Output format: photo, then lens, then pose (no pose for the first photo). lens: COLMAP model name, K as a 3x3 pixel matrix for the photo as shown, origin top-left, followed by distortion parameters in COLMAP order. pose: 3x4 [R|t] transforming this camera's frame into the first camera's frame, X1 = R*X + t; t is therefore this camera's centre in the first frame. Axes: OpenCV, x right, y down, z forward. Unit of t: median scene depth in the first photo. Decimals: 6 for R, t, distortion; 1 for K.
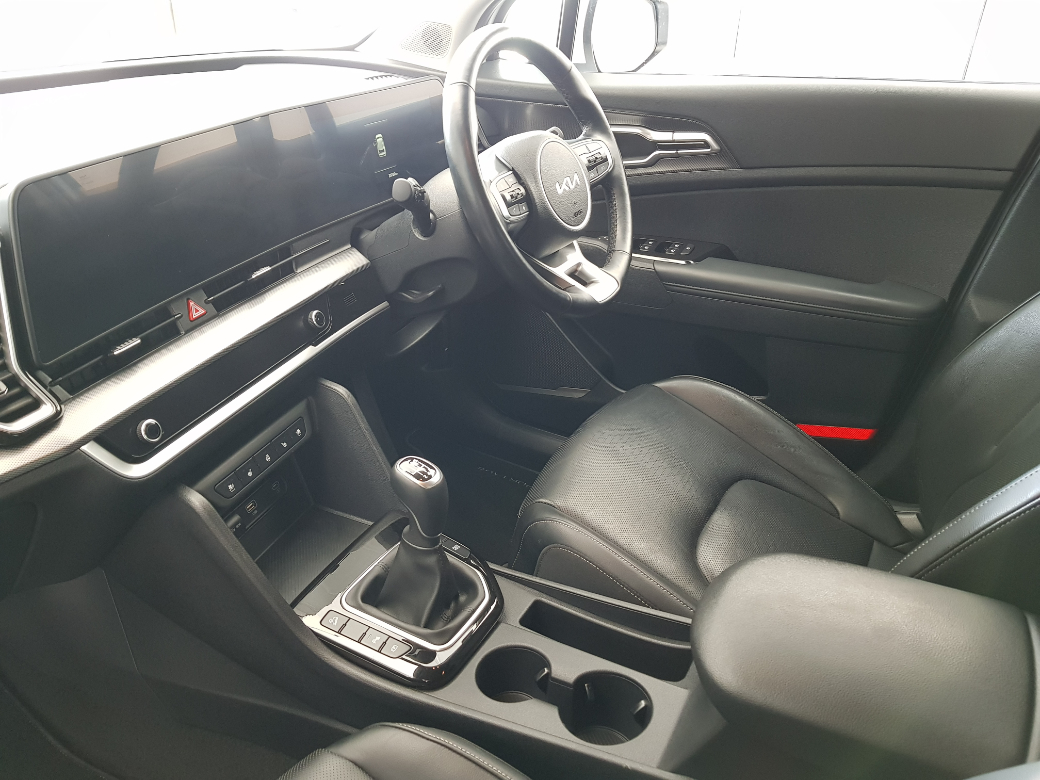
lens RADIAL K [[785.9, 0, 520.0], [0, 785.9, 390.0], [0, 0, 1]] dist [0.095641, -0.234778]
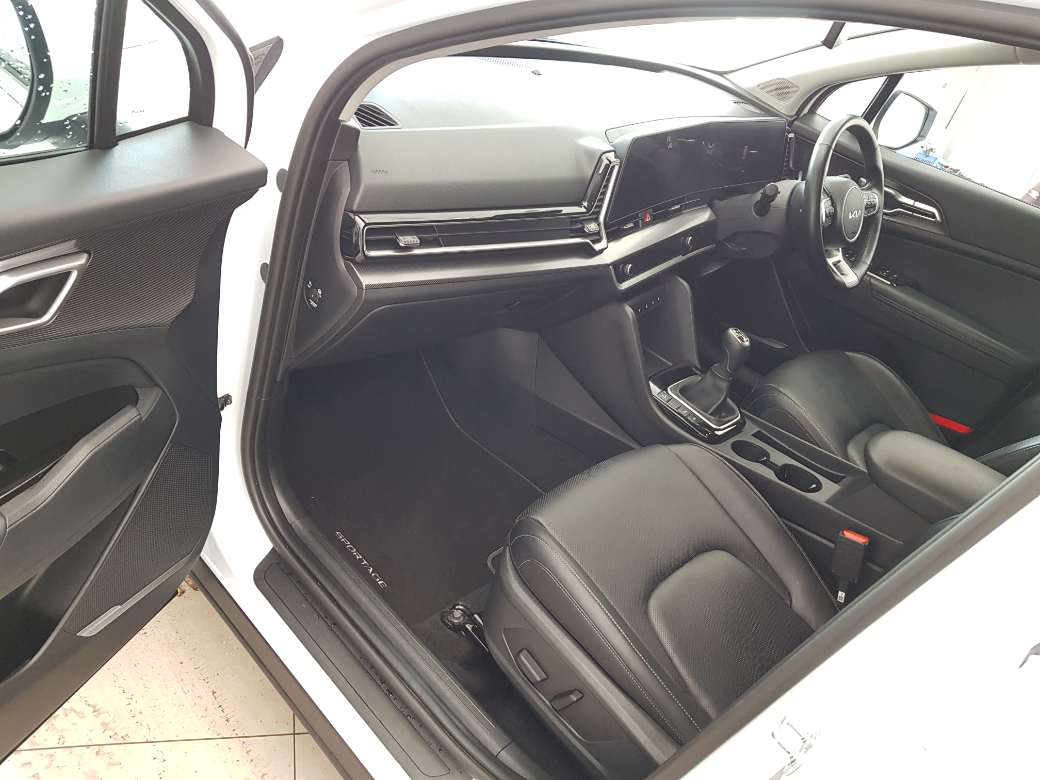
lens RADIAL K [[785.9, 0, 520.0], [0, 785.9, 390.0], [0, 0, 1]] dist [0.095641, -0.234778]
pose [[0.934842, 0.344972, -0.084048, -0.315462], [-0.340188, 0.938020, 0.066254, 0.209445], [0.101695, -0.033345, 0.994257, -0.725300]]
